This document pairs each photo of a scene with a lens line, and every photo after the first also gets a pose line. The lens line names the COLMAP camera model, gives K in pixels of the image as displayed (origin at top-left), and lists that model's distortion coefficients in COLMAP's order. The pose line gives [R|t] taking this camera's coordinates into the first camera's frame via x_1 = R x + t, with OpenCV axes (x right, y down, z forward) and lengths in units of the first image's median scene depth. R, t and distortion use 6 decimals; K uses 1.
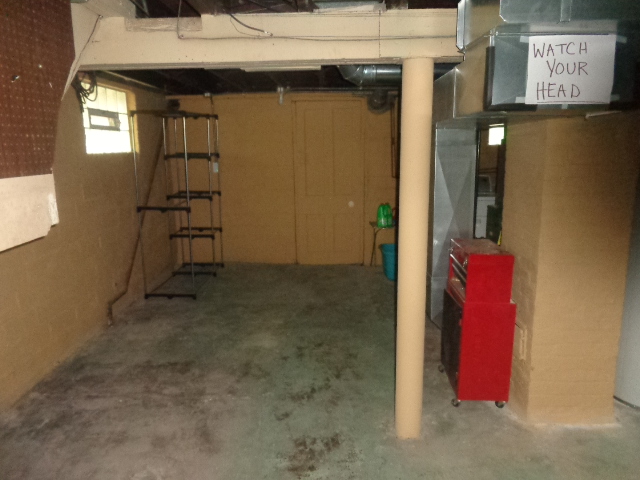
lens RADIAL K [[488.3, 0, 320.7], [0, 488.3, 237.3], [0, 0, 1]] dist [0.001710, 0.008064]
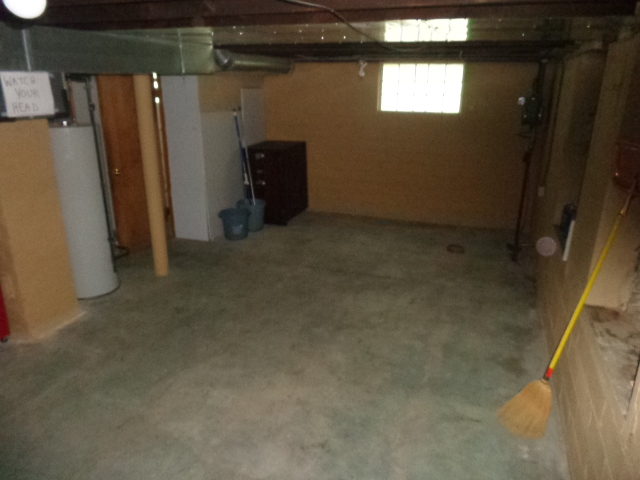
lens RADIAL K [[488.3, 0, 320.7], [0, 488.3, 237.3], [0, 0, 1]] dist [0.001710, 0.008064]
pose [[0.332351, -0.284039, 0.899369, -0.476693], [0.174971, 0.955590, 0.237136, -0.074135], [-0.926784, 0.078551, 0.367289, -0.268854]]
